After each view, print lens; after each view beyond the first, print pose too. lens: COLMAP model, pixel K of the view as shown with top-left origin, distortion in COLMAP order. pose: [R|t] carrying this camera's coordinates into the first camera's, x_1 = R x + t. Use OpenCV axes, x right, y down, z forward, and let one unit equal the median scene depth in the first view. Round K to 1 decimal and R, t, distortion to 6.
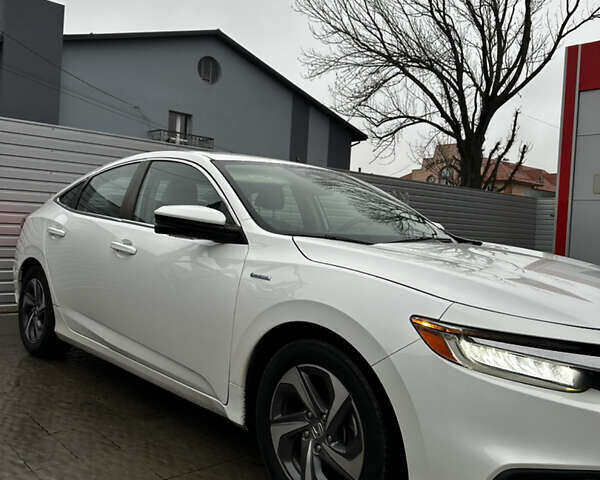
lens RADIAL K [[568.8, 0, 297.6], [0, 568.8, 237.9], [0, 0, 1]] dist [0.023068, 0.000000]
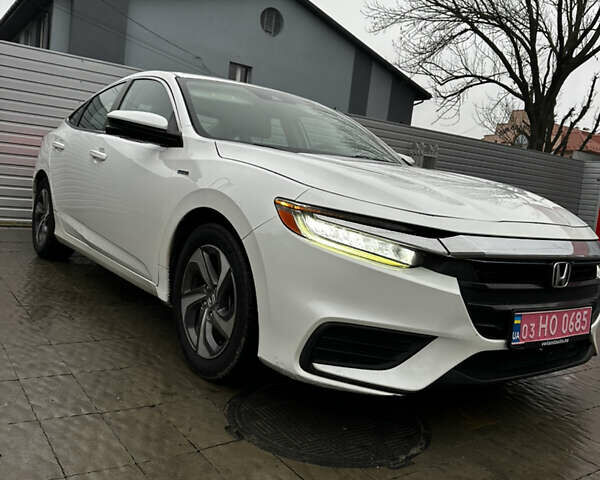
lens RADIAL K [[568.8, 0, 305.0], [0, 568.8, 237.1], [0, 0, 1]] dist [0.023068, 0.000000]
pose [[0.993011, 0.063751, -0.099325, 0.160123], [-0.056957, 0.995933, 0.069804, 0.056305], [0.103371, -0.063659, 0.992604, -0.060851]]
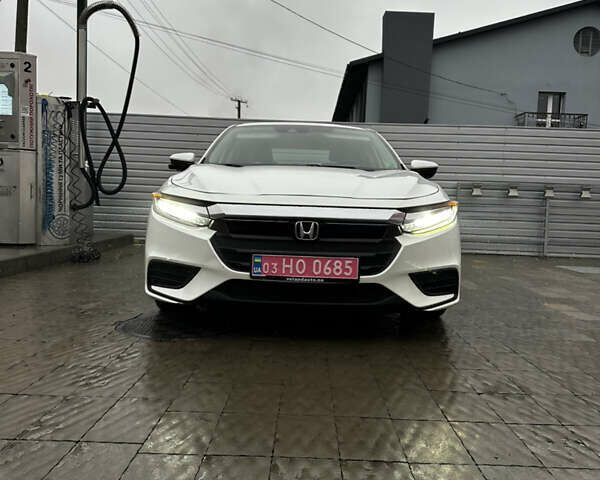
lens RADIAL K [[568.8, 0, 297.8], [0, 568.8, 240.0], [0, 0, 1]] dist [0.023068, 0.000000]
pose [[0.744568, 0.017436, -0.667319, 0.767632], [-0.008697, 0.999827, 0.016421, 0.110396], [0.667490, -0.006423, 0.744591, -0.059858]]
